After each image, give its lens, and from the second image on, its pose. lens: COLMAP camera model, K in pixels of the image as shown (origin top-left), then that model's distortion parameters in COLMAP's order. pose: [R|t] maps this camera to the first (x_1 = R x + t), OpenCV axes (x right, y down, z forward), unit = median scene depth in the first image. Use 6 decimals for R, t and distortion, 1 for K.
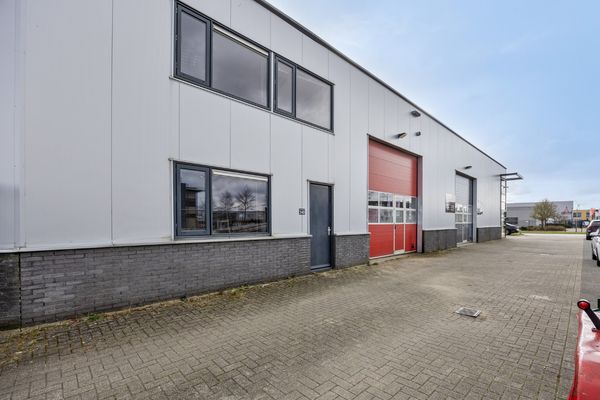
lens RADIAL K [[323.6, 0, 301.1], [0, 323.6, 176.8], [0, 0, 1]] dist [0.001819, -0.000039]
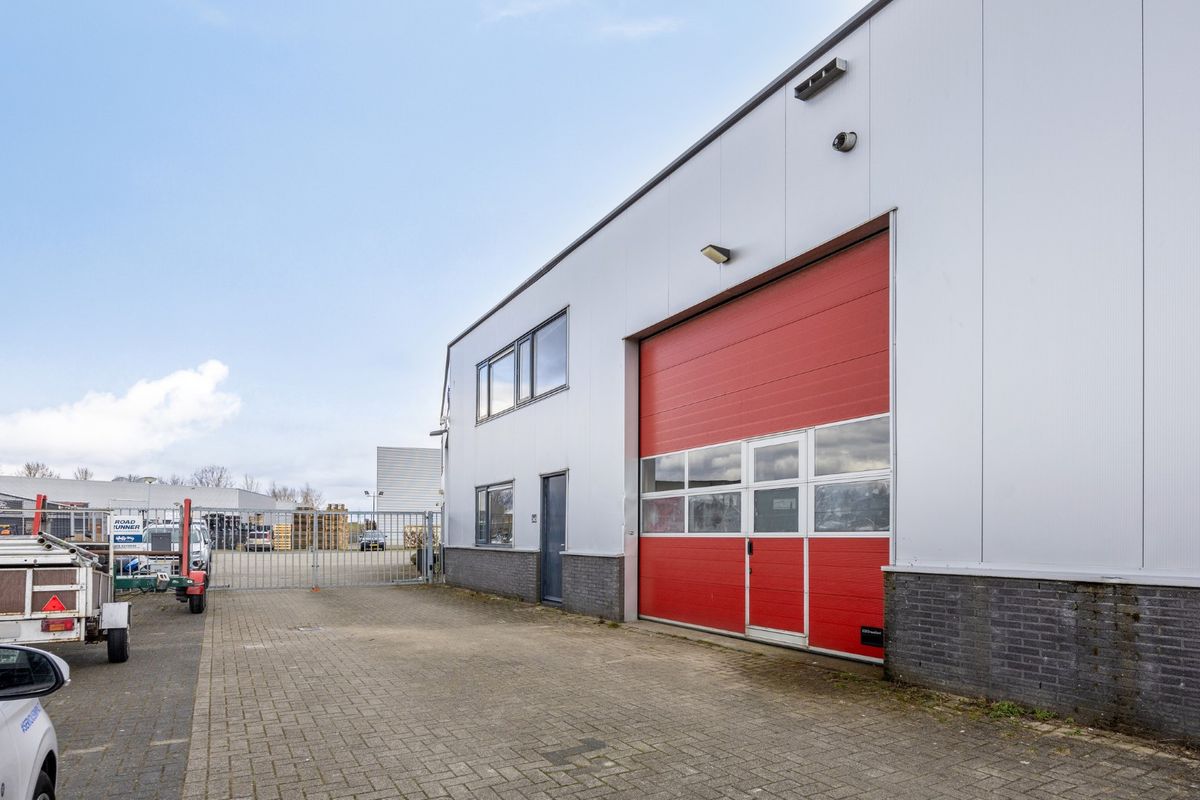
lens RADIAL K [[659.4, 0, 600.0], [0, 659.4, 400.0], [0, 0, 1]] dist [0.002720, 0.000434]
pose [[-0.323244, -0.186442, -0.927768, 1.440063], [0.133396, 0.961633, -0.239724, 0.232324], [0.936866, -0.201250, -0.285972, 1.641501]]
